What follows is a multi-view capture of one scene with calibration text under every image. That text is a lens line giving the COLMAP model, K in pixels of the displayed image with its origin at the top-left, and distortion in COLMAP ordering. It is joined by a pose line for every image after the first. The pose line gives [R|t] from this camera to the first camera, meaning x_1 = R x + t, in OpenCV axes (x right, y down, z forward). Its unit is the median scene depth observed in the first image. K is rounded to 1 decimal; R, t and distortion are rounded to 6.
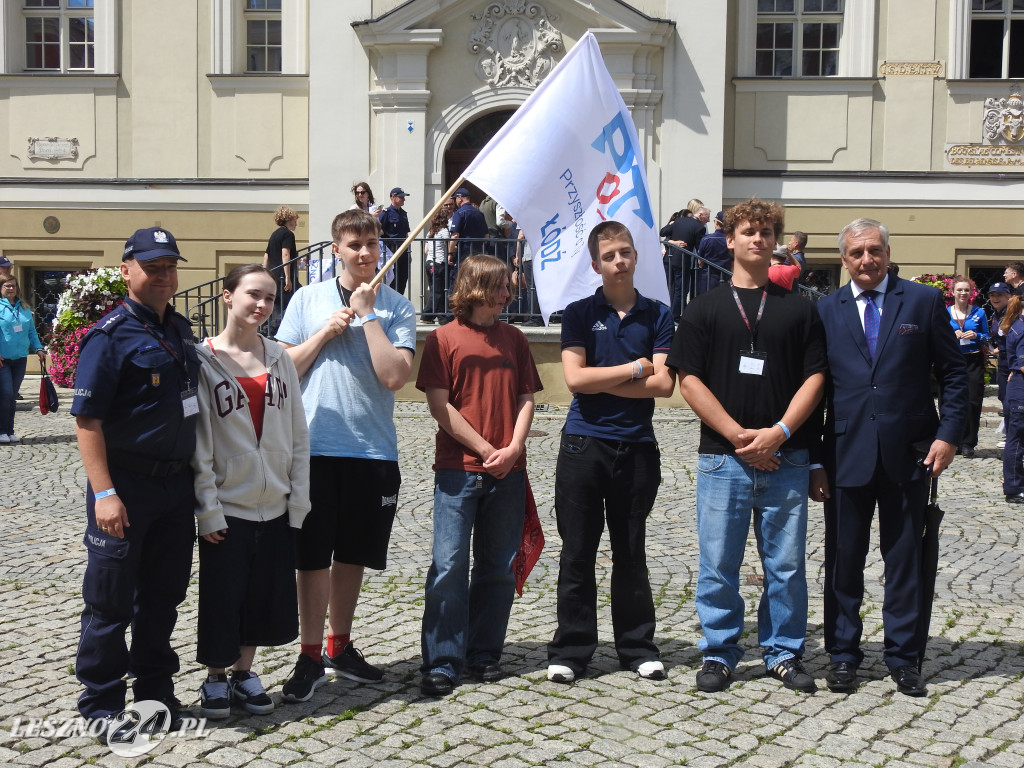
lens RADIAL K [[1265.6, 0, 504.6], [0, 1265.6, 377.3], [0, 0, 1]] dist [0.008390, 0.000000]
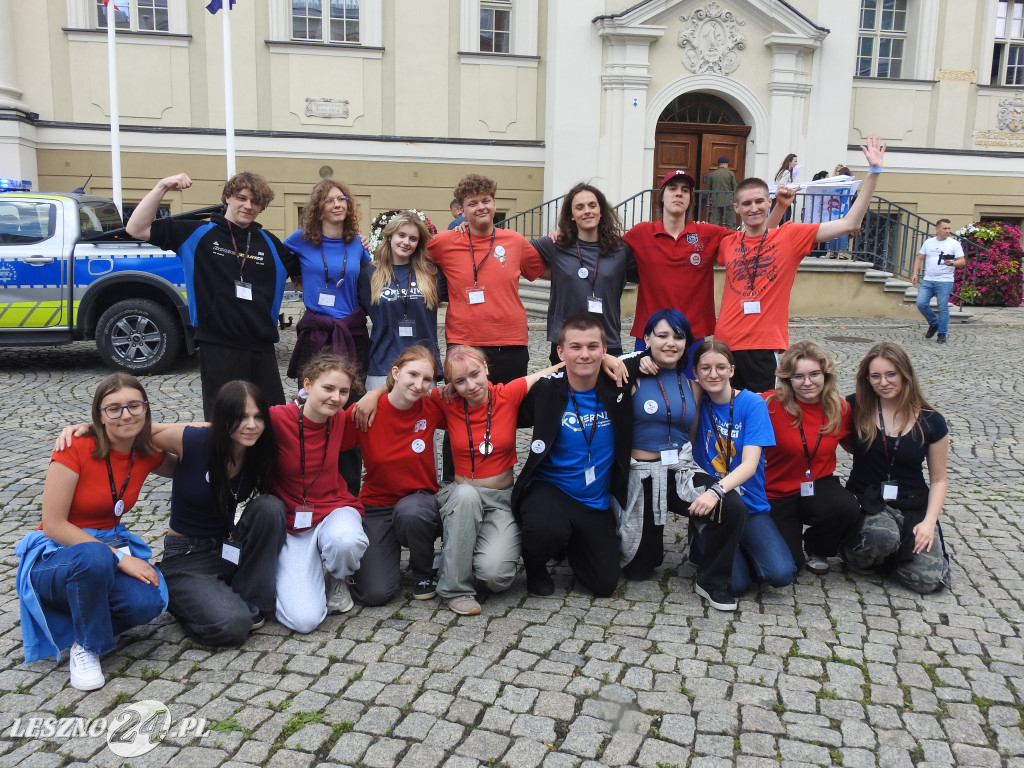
lens RADIAL K [[912.3, 0, 512.1], [0, 912.3, 387.7], [0, 0, 1]] dist [0.012645, -0.014620]
pose [[0.961397, -0.041926, 0.271953, -0.462417], [0.010966, 0.993377, 0.114380, -0.017151], [-0.274947, -0.106982, 0.955489, 0.114482]]
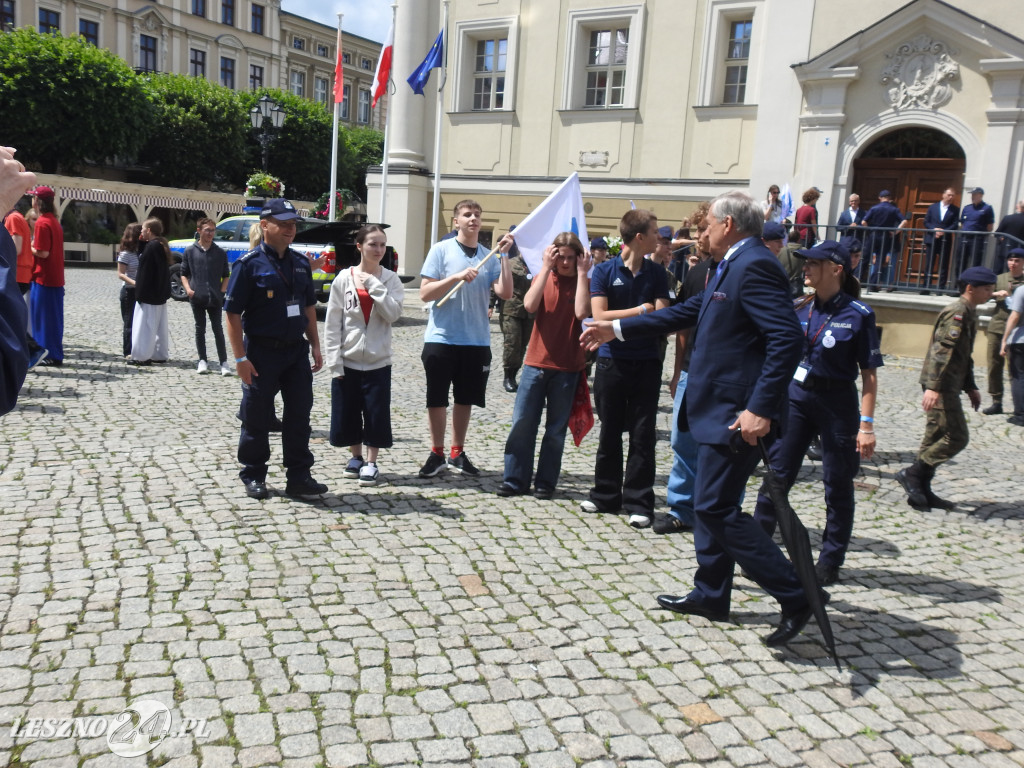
lens RADIAL K [[889.9, 0, 520.1], [0, 889.9, 380.6], [0, 0, 1]] dist [0.000853, -0.000354]
pose [[0.864127, 0.121225, -0.488456, 0.137540], [-0.088544, 0.992038, 0.089561, -0.000979], [0.495424, -0.034142, 0.867980, 0.005220]]
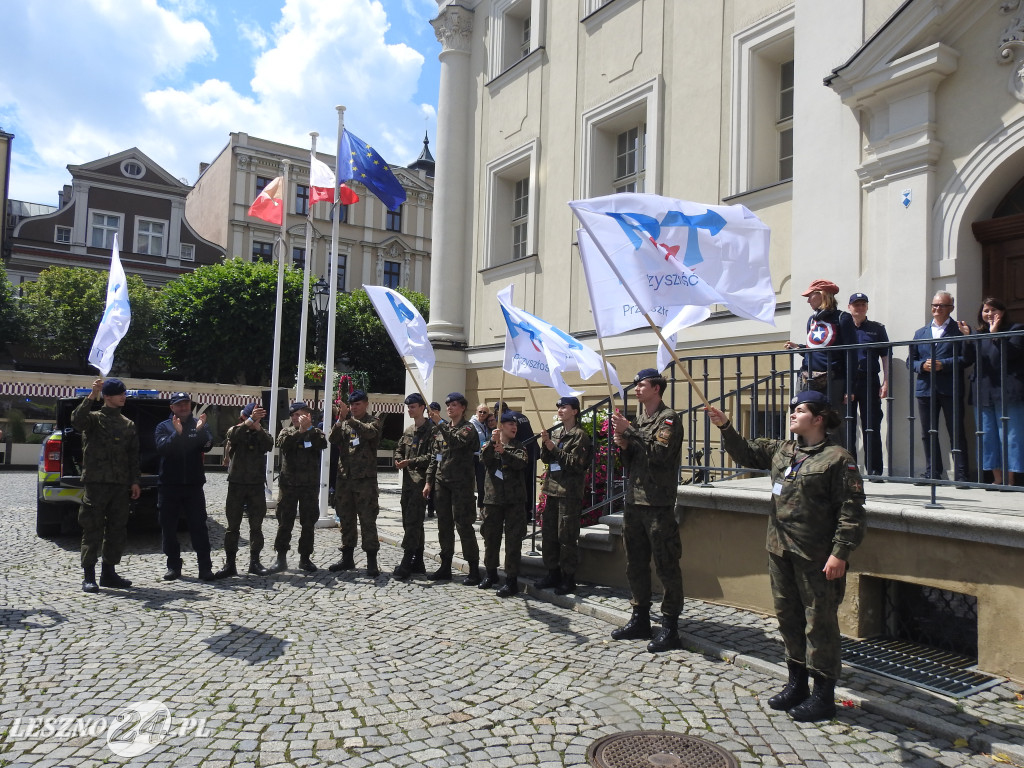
lens RADIAL K [[810.9, 0, 516.8], [0, 810.9, 373.8], [0, 0, 1]] dist [-0.008516, 0.006194]
pose [[0.578830, -0.048790, -0.813988, 0.154905], [-0.079234, 0.990120, -0.115691, -0.036940], [0.811590, 0.131461, 0.569245, 0.593691]]
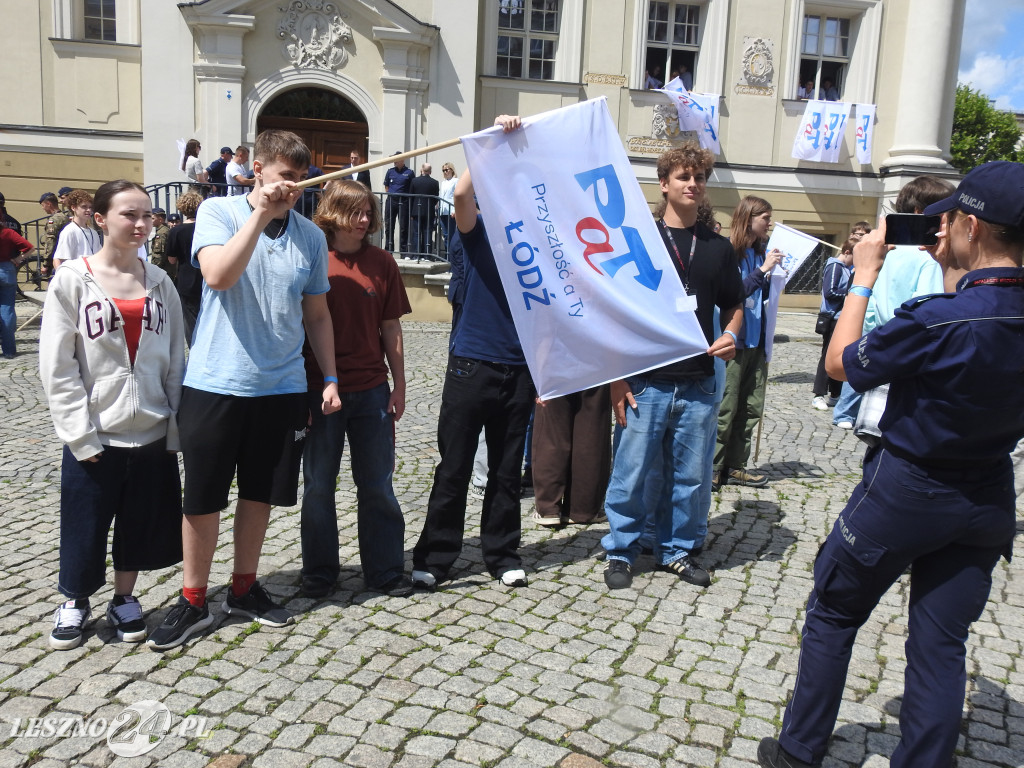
lens RADIAL K [[889.9, 0, 516.5], [0, 889.9, 385.8], [0, 0, 1]] dist [0.000853, -0.000354]
pose [[0.968876, -0.006973, 0.247450, -0.018710], [-0.017561, 0.995149, 0.096803, -0.001262], [-0.246924, -0.098135, 0.964053, 0.051541]]
